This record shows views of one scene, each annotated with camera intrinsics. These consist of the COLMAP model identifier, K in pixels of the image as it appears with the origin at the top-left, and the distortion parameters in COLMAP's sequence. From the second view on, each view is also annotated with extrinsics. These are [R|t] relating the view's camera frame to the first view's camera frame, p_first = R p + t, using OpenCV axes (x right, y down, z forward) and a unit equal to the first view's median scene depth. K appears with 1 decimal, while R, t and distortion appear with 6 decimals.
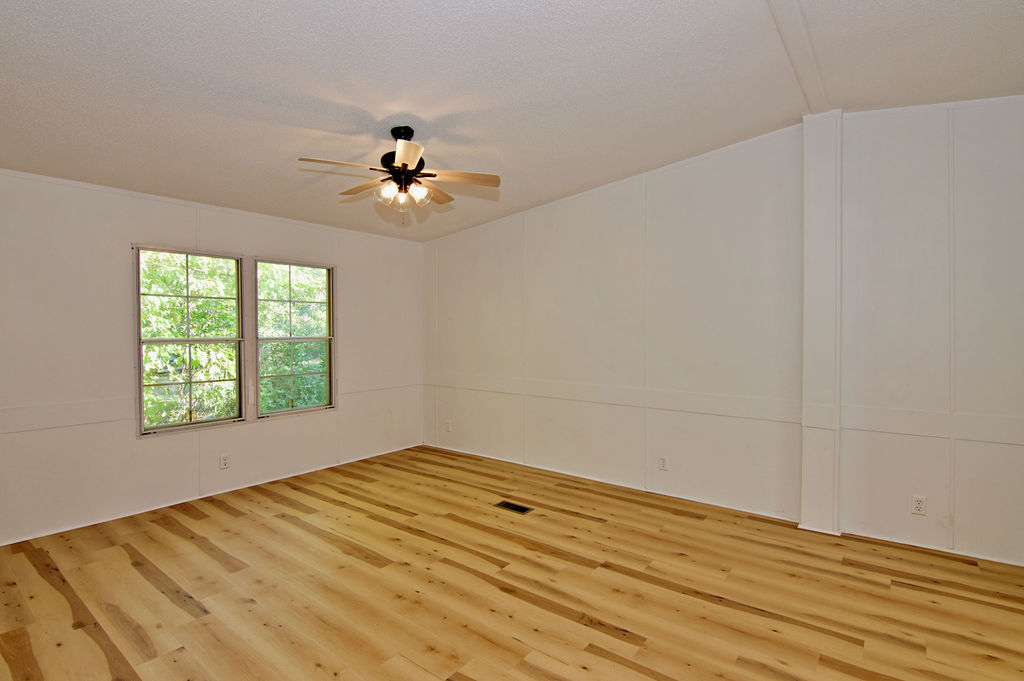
lens RADIAL K [[502.2, 0, 513.4], [0, 502.2, 338.5], [0, 0, 1]] dist [-0.019937, -0.002024]
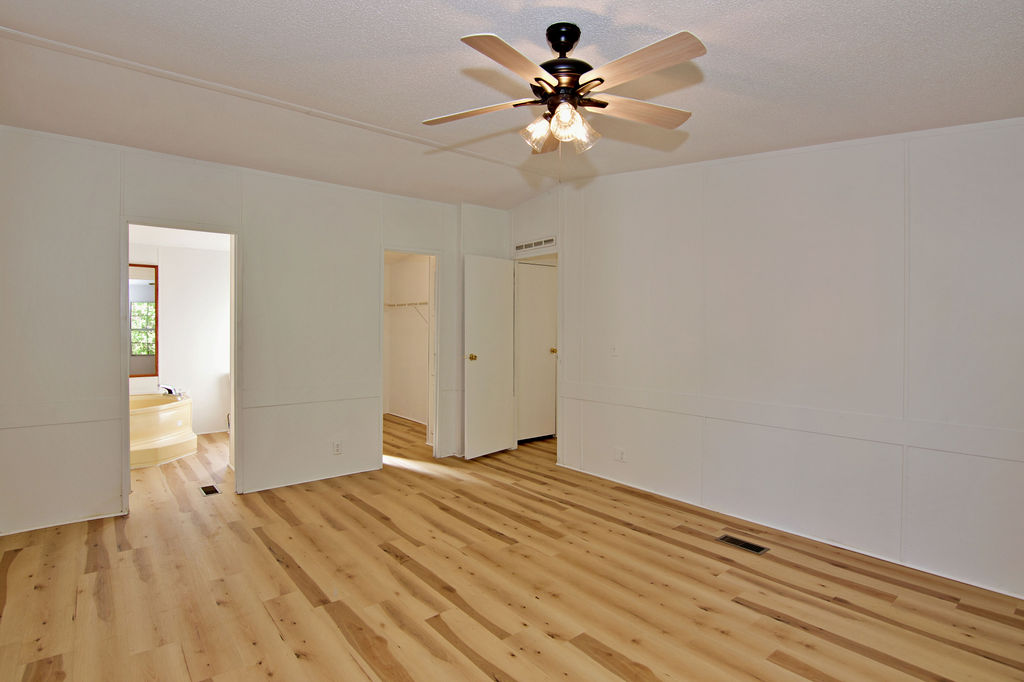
lens RADIAL K [[502.2, 0, 511.4], [0, 502.2, 337.9], [0, 0, 1]] dist [-0.019937, -0.002024]
pose [[-0.974834, -0.010421, 0.222689, -0.348787], [-0.000705, 0.999046, 0.043666, -0.044146], [-0.222931, 0.042410, -0.973911, 1.904818]]
